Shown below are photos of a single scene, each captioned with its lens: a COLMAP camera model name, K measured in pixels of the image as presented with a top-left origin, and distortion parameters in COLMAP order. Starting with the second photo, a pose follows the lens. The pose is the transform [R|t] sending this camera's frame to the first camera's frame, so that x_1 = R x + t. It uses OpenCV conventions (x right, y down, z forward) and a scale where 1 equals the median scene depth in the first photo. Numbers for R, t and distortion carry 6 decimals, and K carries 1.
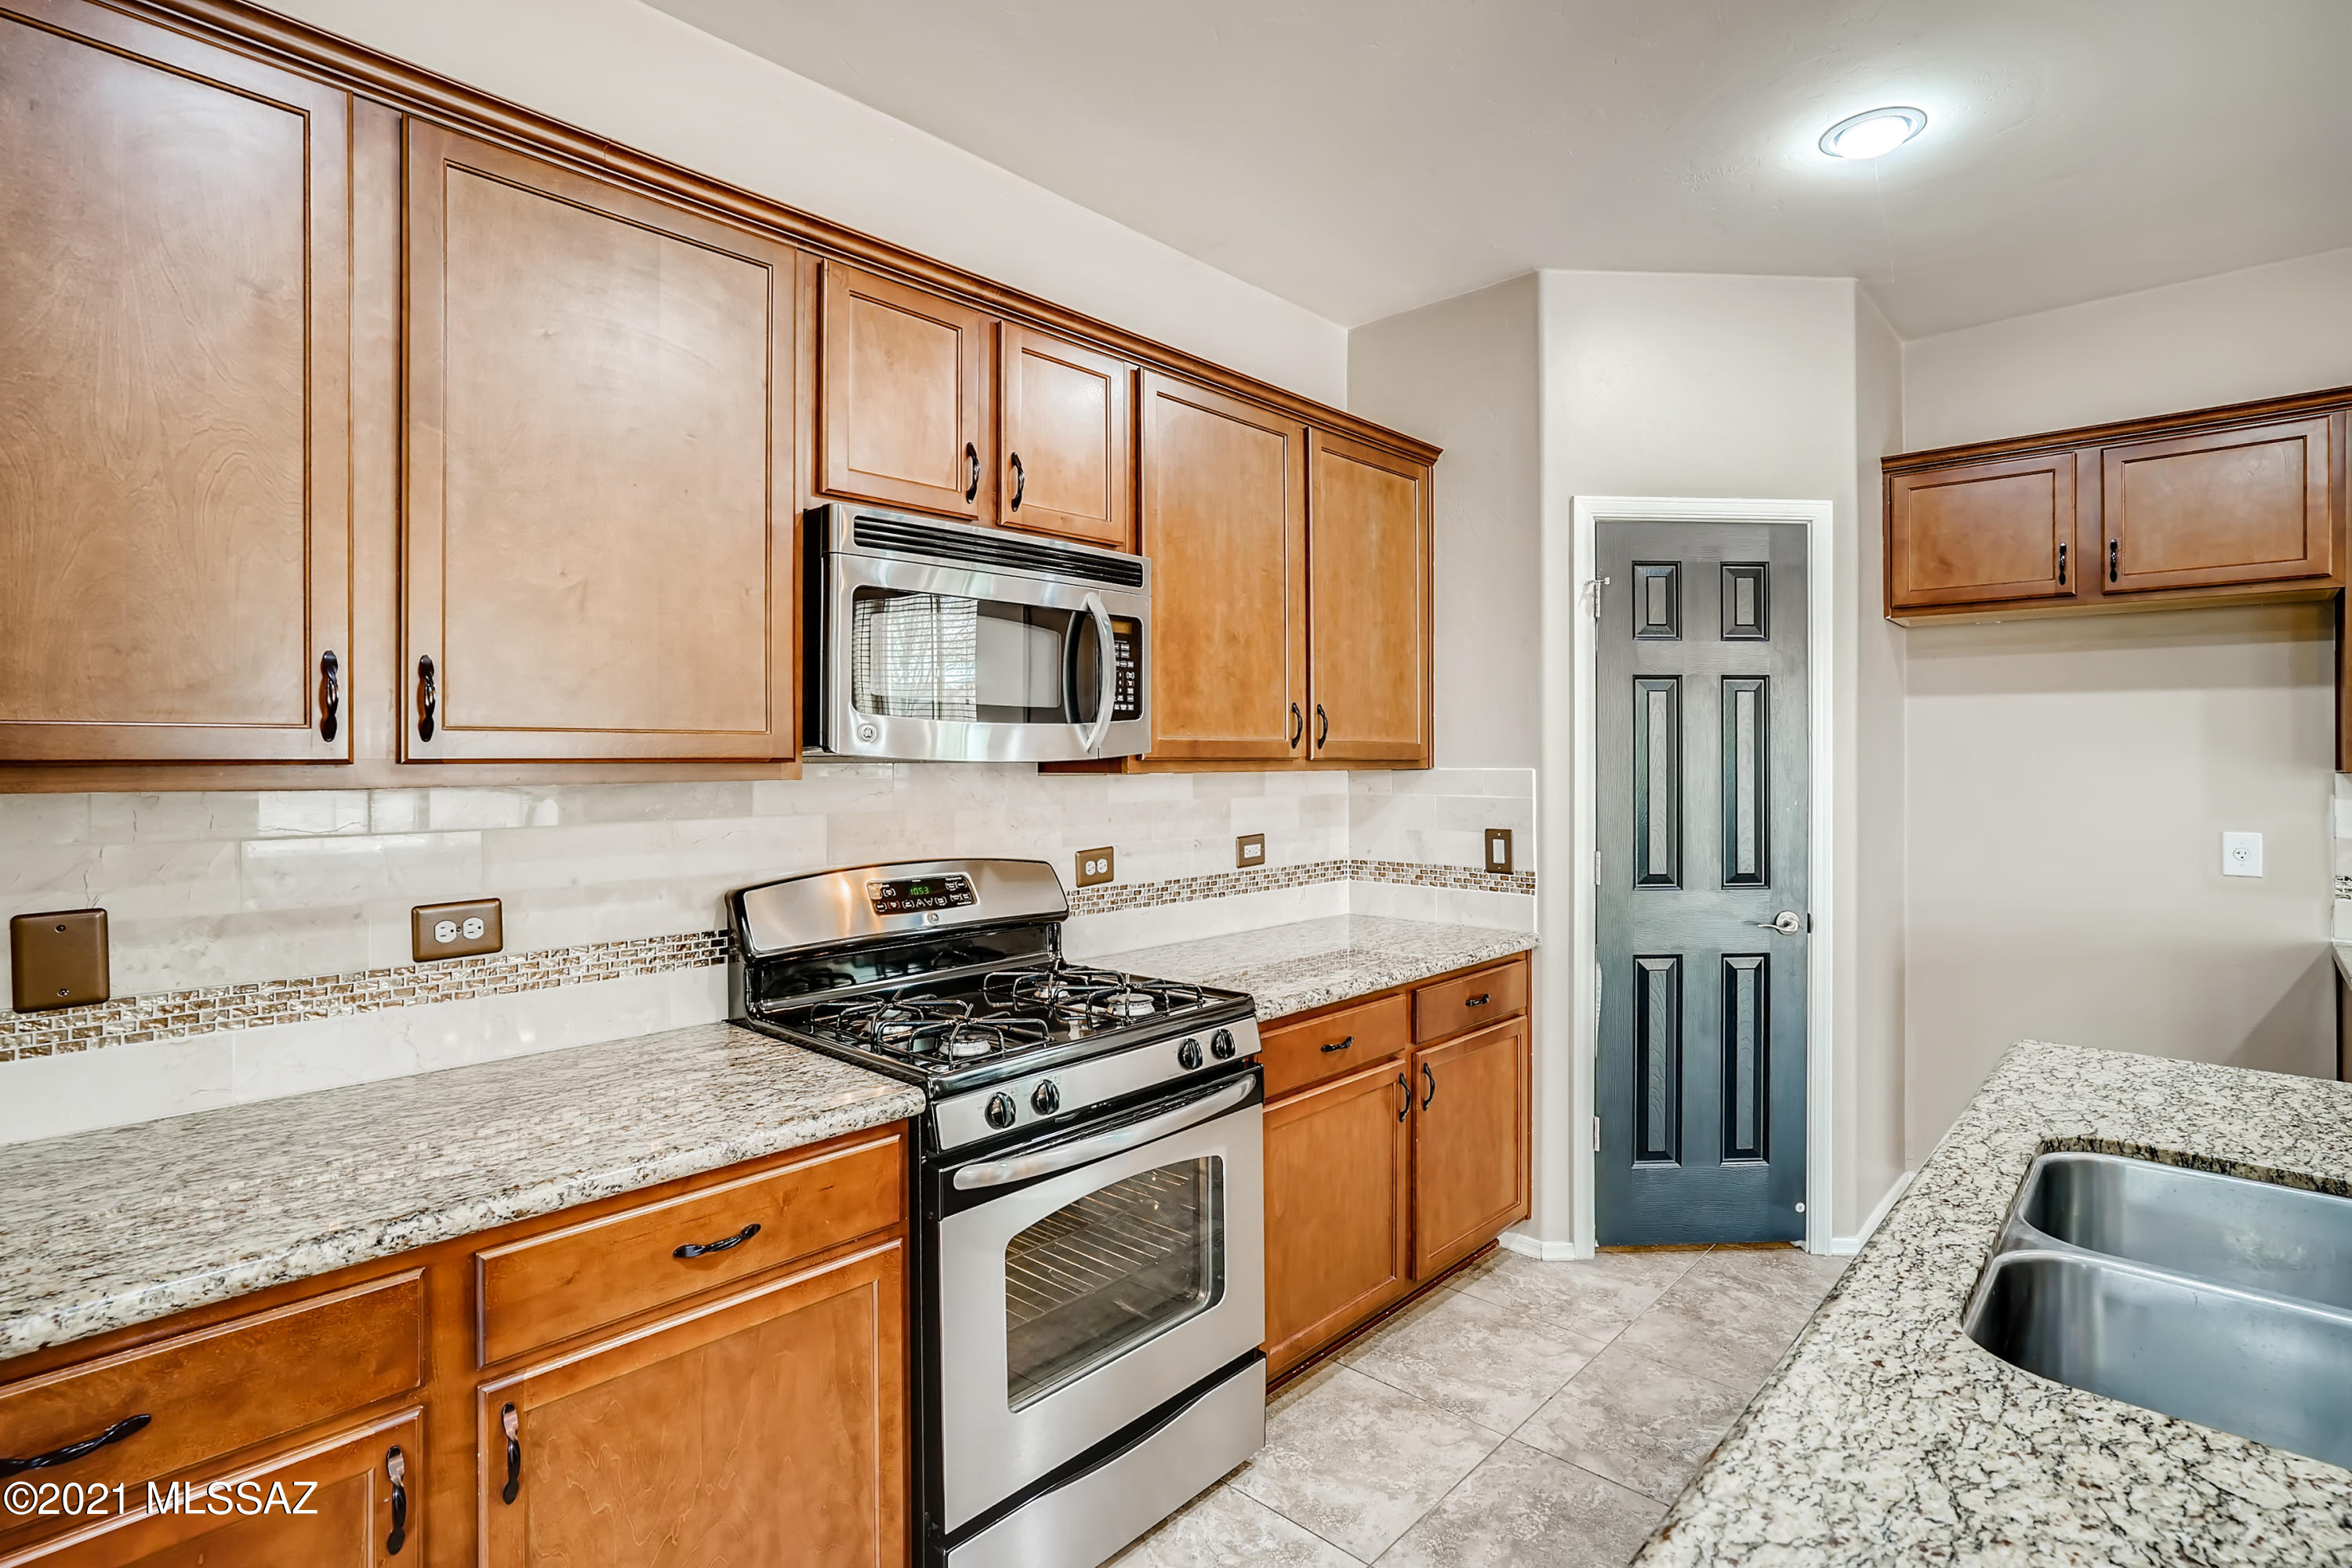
lens RADIAL K [[1150.2, 0, 1186.8], [0, 1150.2, 759.5], [0, 0, 1]] dist [-0.042170, 0.022821]
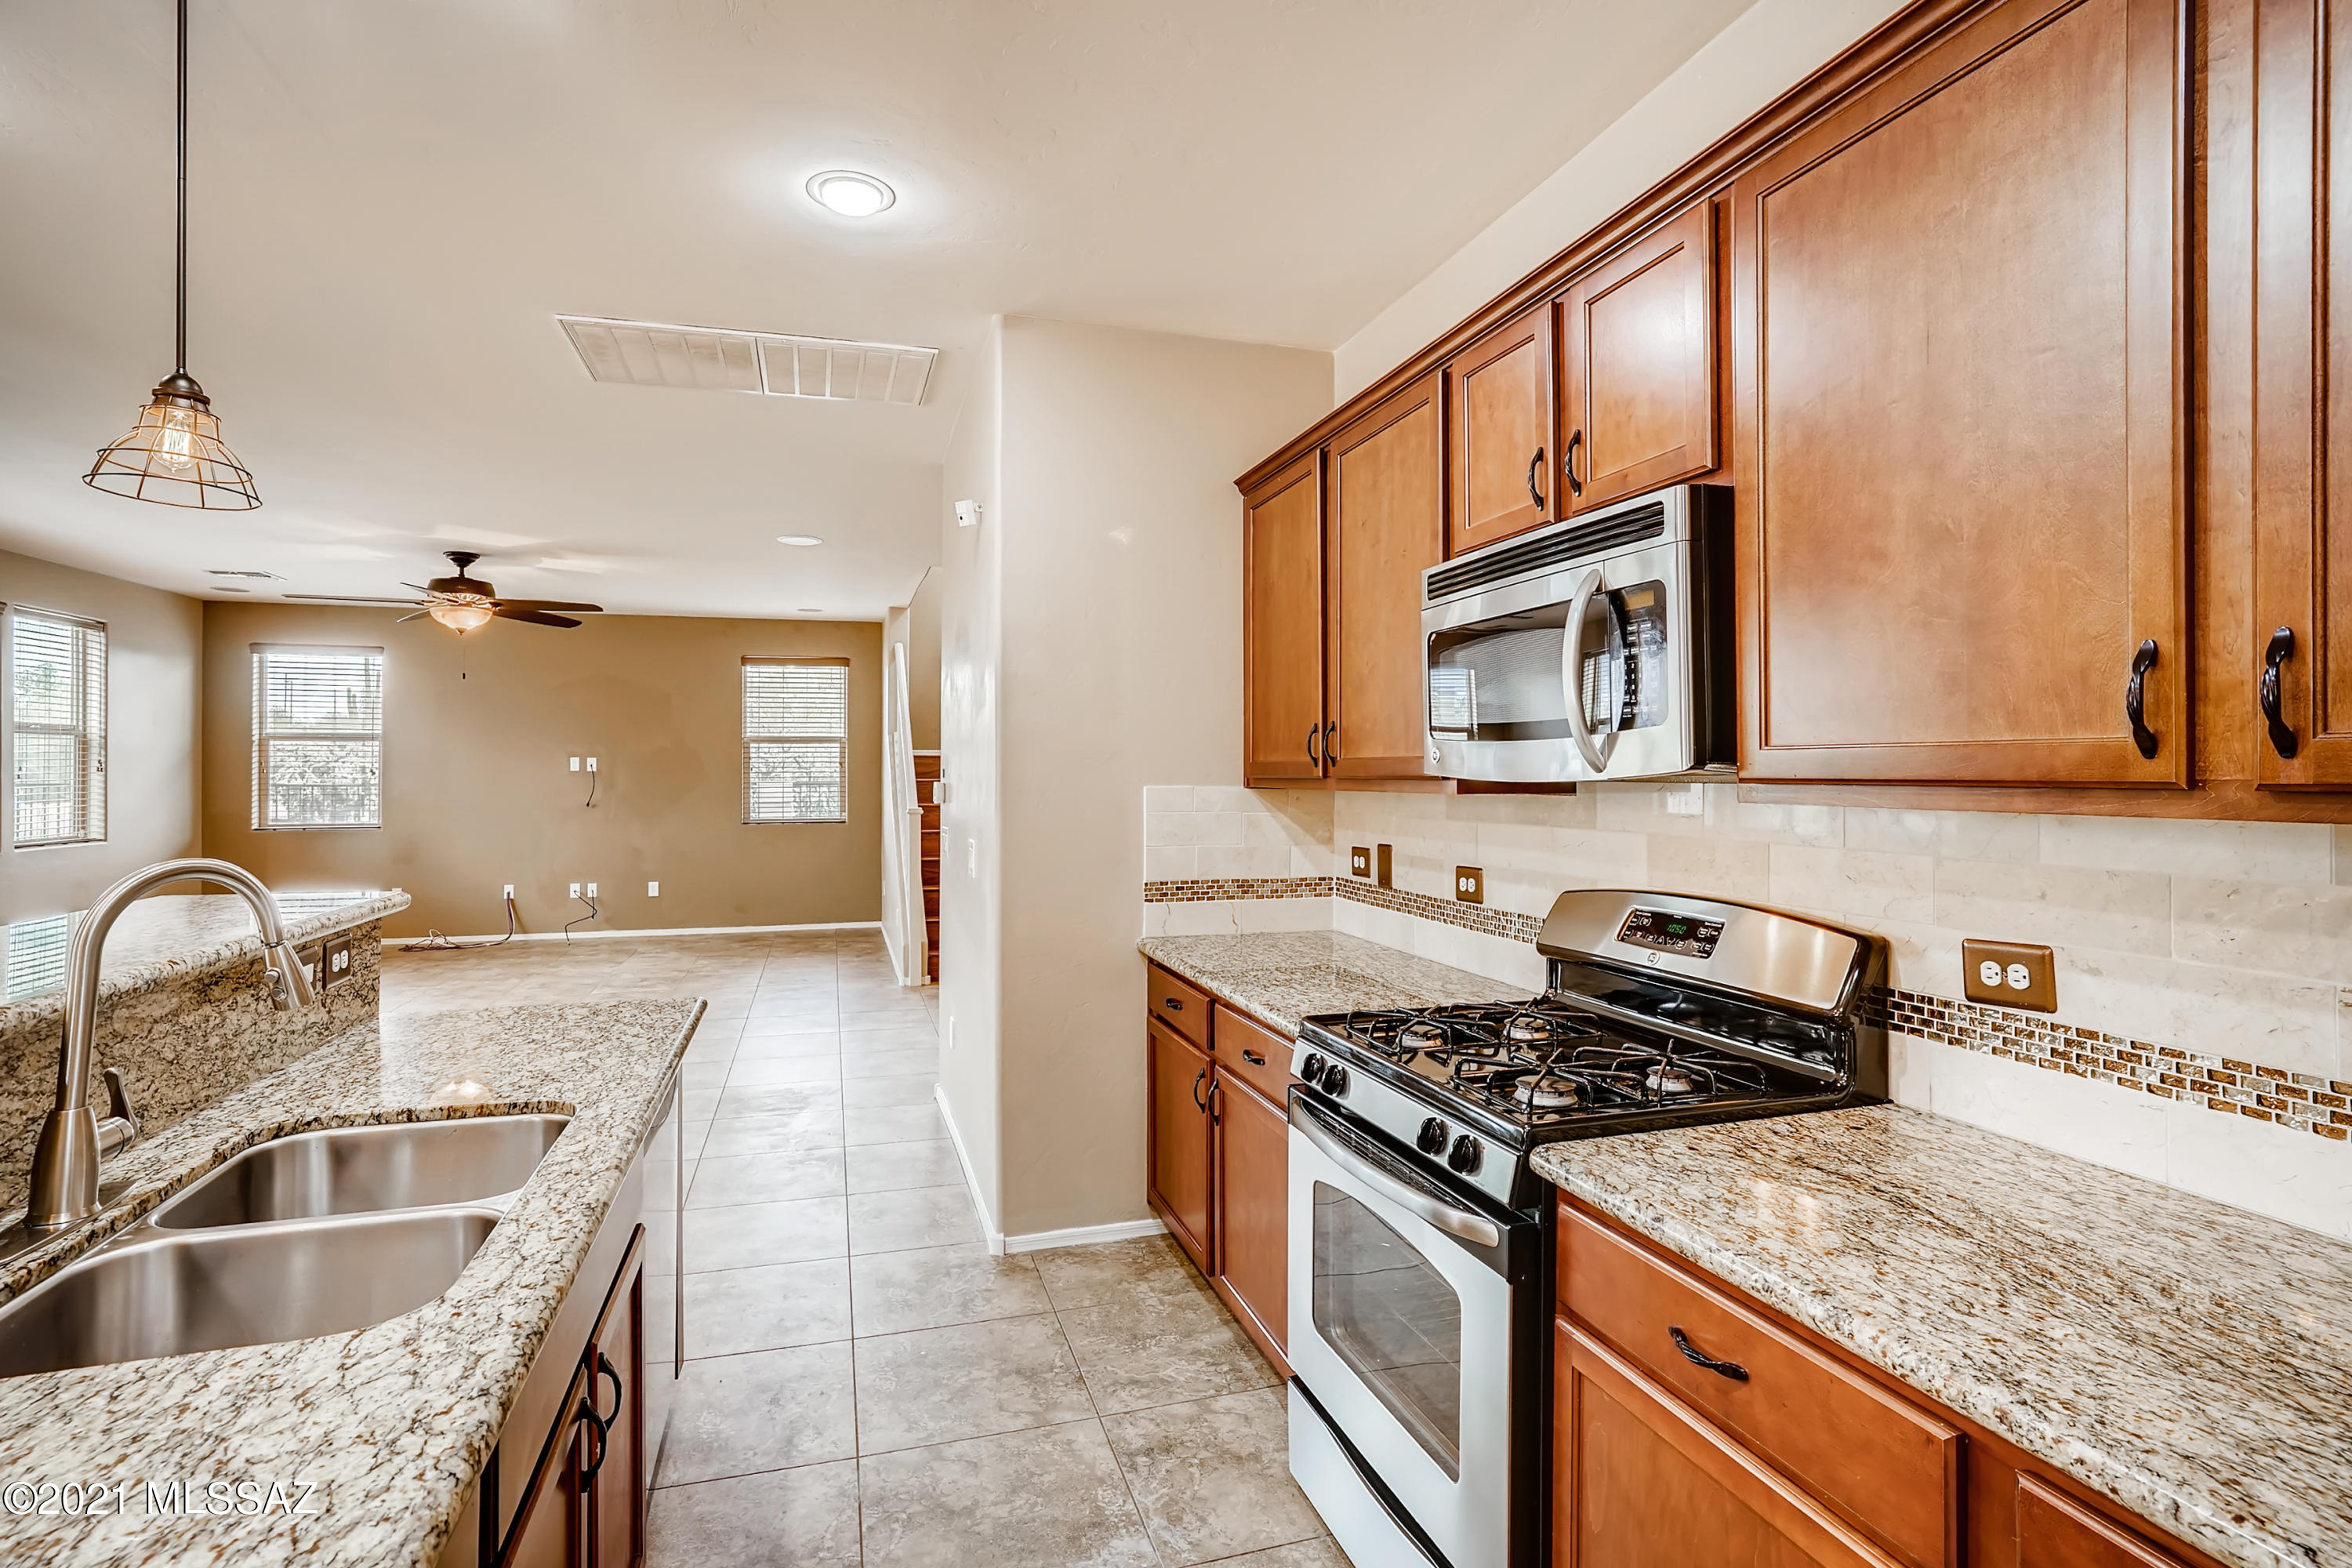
lens RADIAL K [[1150.2, 0, 1186.8], [0, 1150.2, 759.5], [0, 0, 1]] dist [-0.042170, 0.022821]
pose [[-0.500219, -0.009872, -0.865842, 0.688658], [-0.001813, 0.999945, -0.010354, -0.005544], [0.865897, -0.003610, -0.500210, 1.067476]]
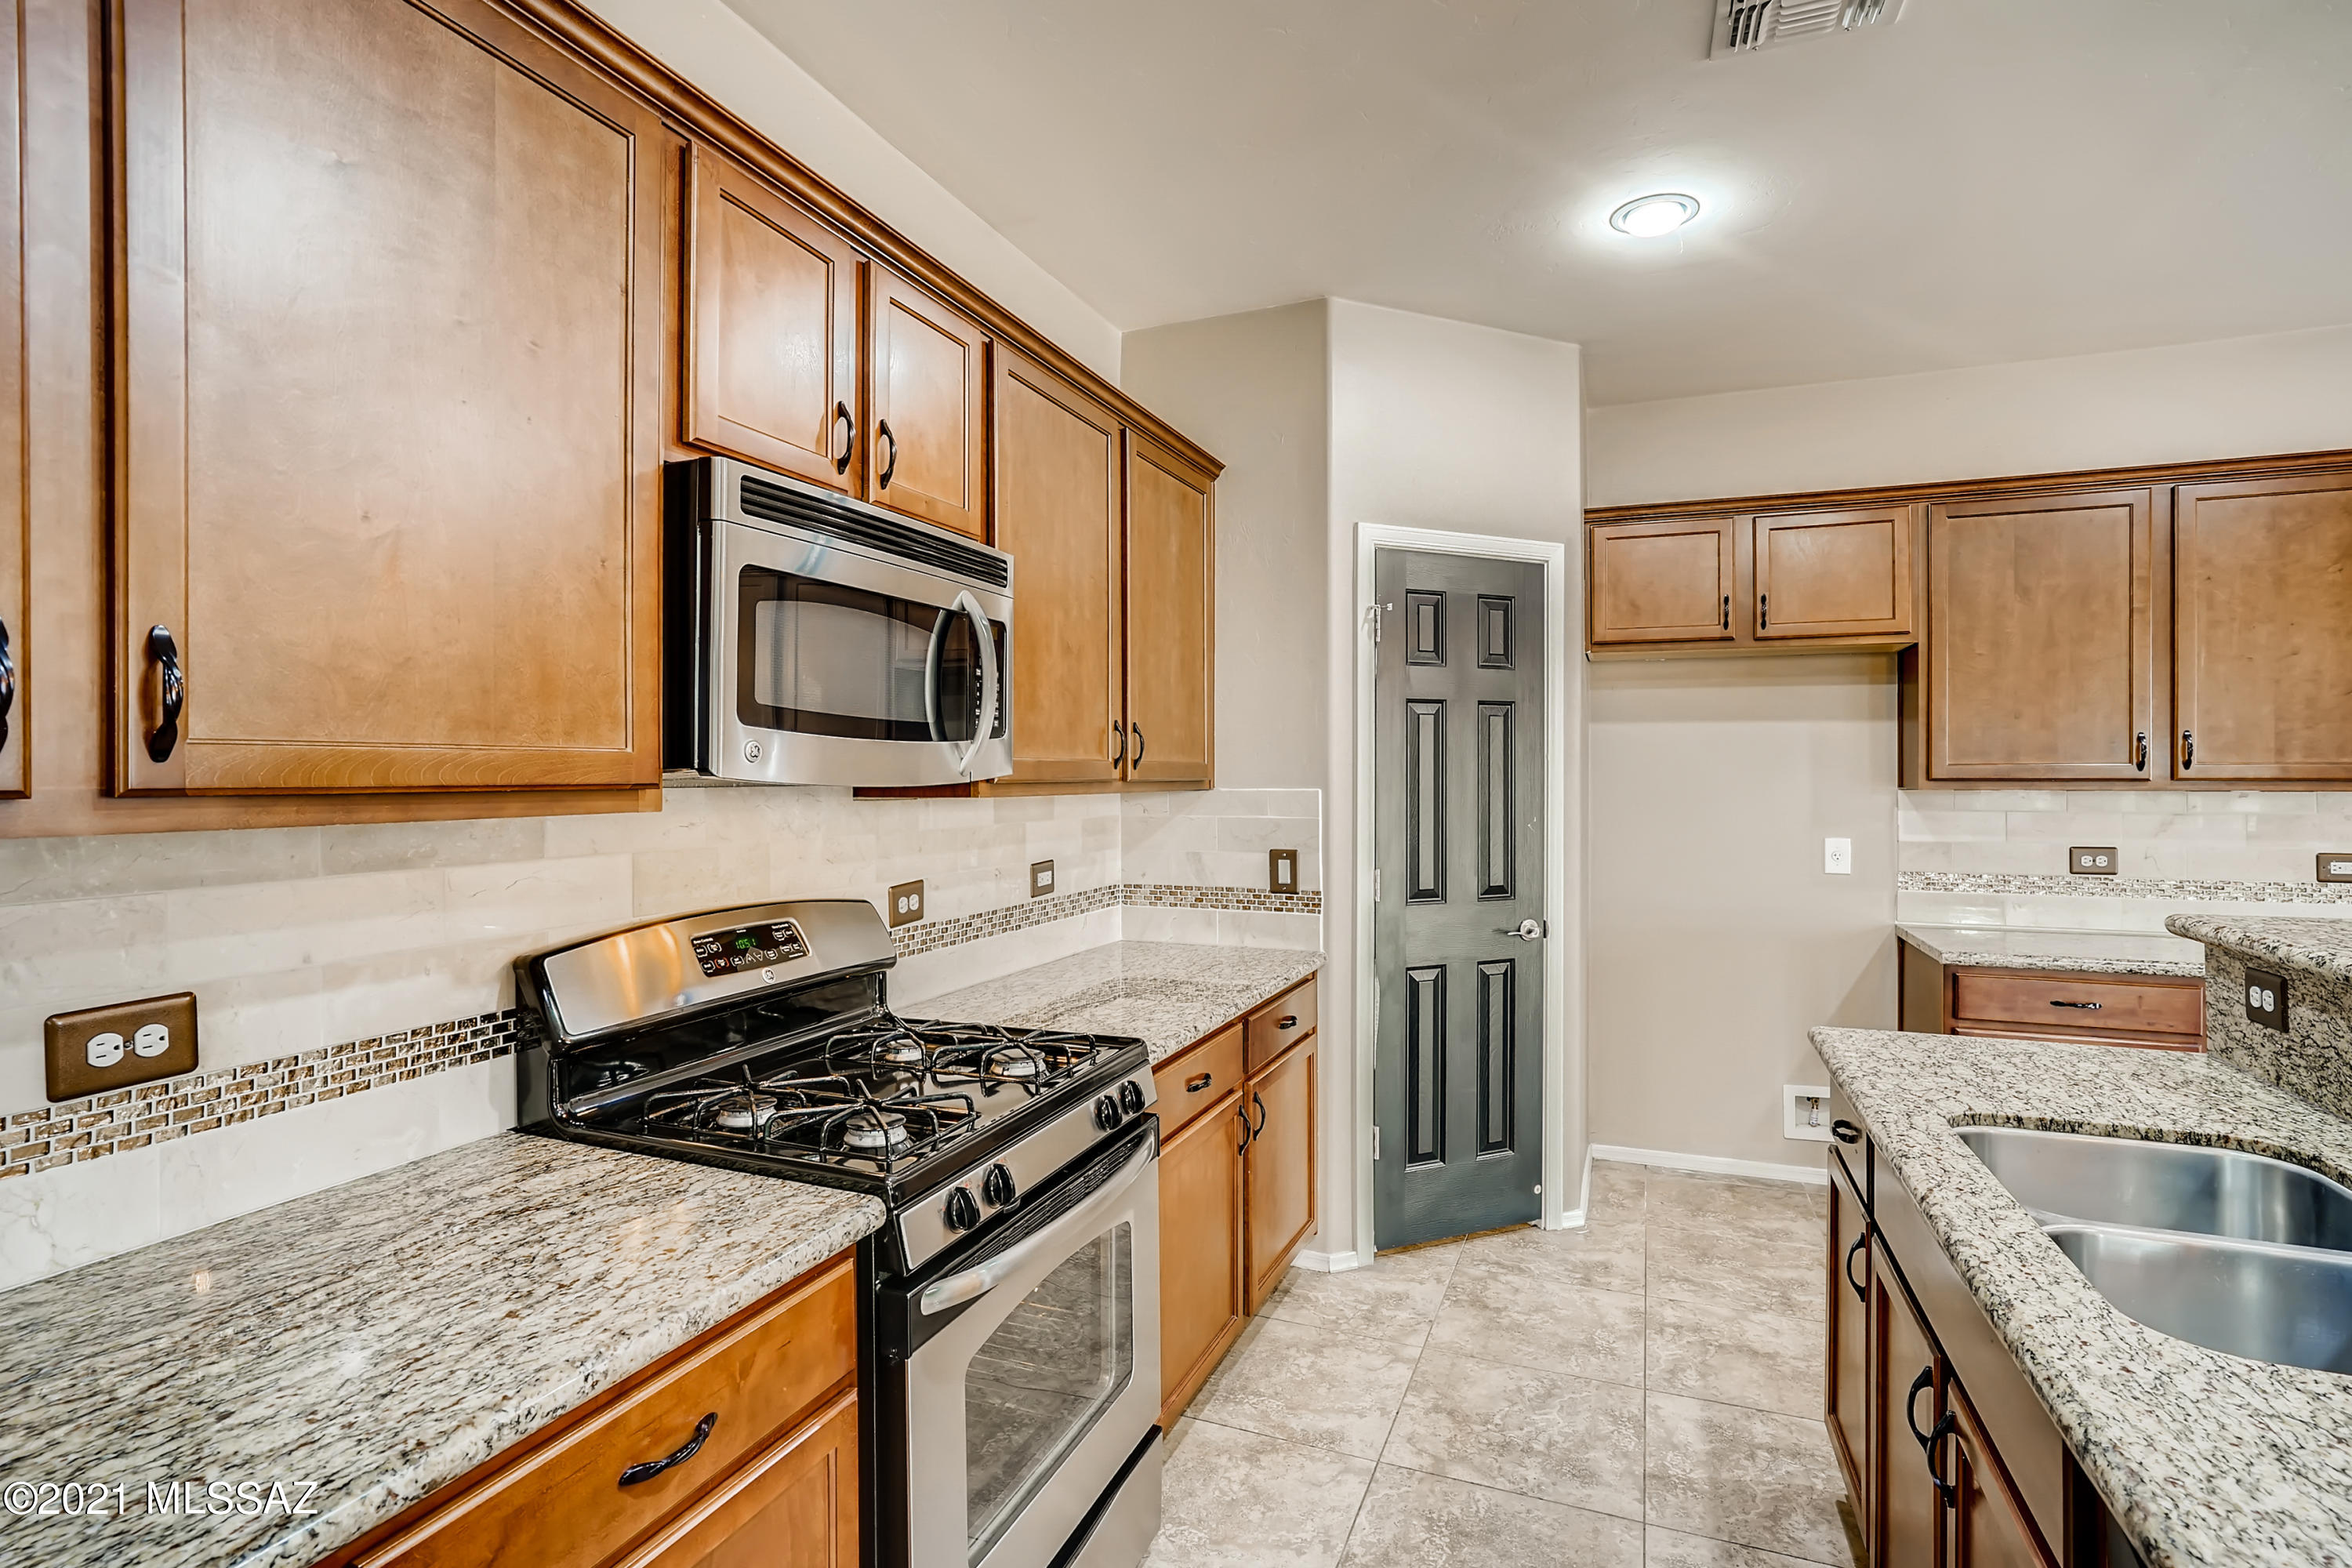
lens RADIAL K [[1142.4, 0, 1178.4], [0, 1142.4, 776.4], [0, 0, 1]] dist [-0.041535, 0.023512]
pose [[0.937798, -0.000365, 0.347181, -0.211496], [0.000140, 1.000000, 0.000673, -0.004929], [-0.347182, -0.000583, 0.937798, 0.124773]]
